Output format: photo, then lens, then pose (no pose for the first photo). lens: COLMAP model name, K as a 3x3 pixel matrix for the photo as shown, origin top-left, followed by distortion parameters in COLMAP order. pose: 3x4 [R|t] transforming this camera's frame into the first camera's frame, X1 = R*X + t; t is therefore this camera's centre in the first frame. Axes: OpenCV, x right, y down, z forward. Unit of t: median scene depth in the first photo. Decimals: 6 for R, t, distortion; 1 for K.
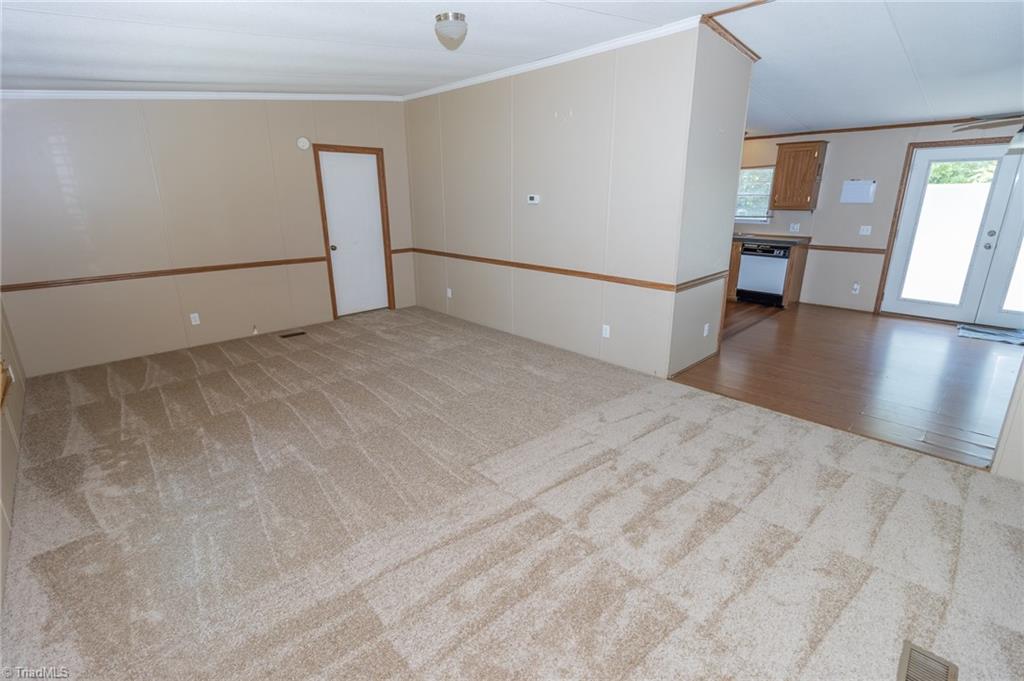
lens RADIAL K [[473.2, 0, 510.2], [0, 473.2, 331.0], [0, 0, 1]] dist [-0.001181, -0.000149]
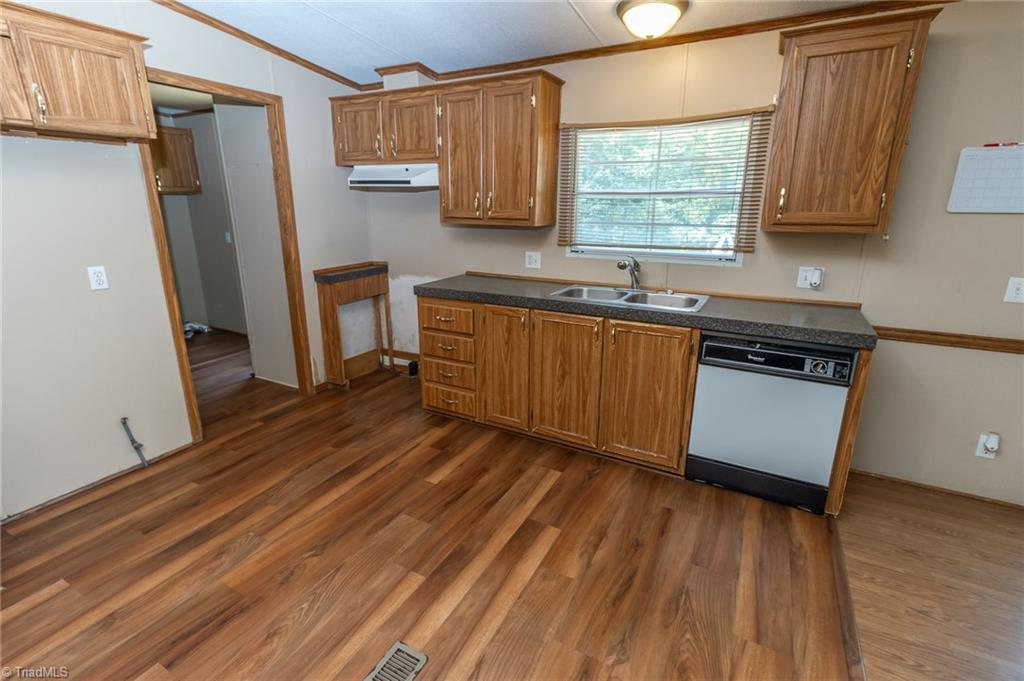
lens RADIAL K [[471.7, 0, 507.3], [0, 471.7, 329.5], [0, 0, 1]] dist [-0.000501, 0.000131]
pose [[0.955912, -0.075206, 0.283860, 0.268803], [0.081910, 0.996570, -0.011804, -0.199427], [-0.281998, 0.034534, 0.958793, 0.730634]]
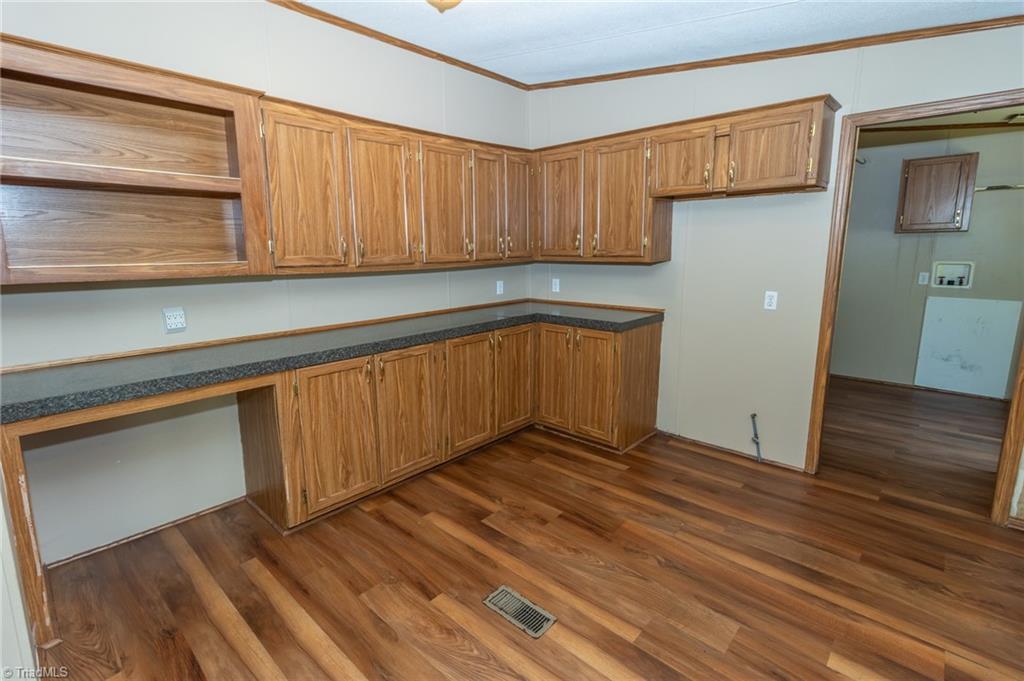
lens RADIAL K [[478.9, 0, 508.1], [0, 478.9, 328.7], [0, 0, 1]] dist [-0.000101, -0.000110]
pose [[0.058243, 0.174952, -0.982853, 0.520392], [-0.274768, 0.949308, 0.152699, -0.244901], [0.959745, 0.261163, 0.103362, 0.885110]]
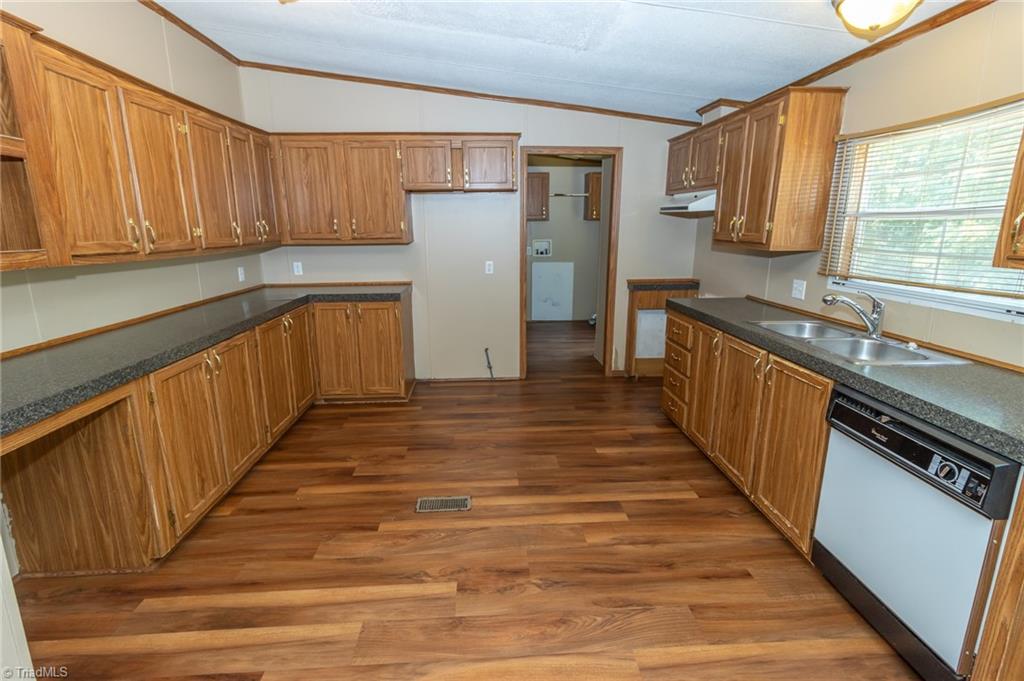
lens RADIAL K [[473.2, 0, 510.2], [0, 473.2, 331.0], [0, 0, 1]] dist [-0.001181, -0.000149]
pose [[0.759280, 0.139714, -0.635590, 0.530136], [-0.181676, 0.983358, -0.000871, -0.187000], [0.624891, 0.116133, 0.772026, 0.685889]]
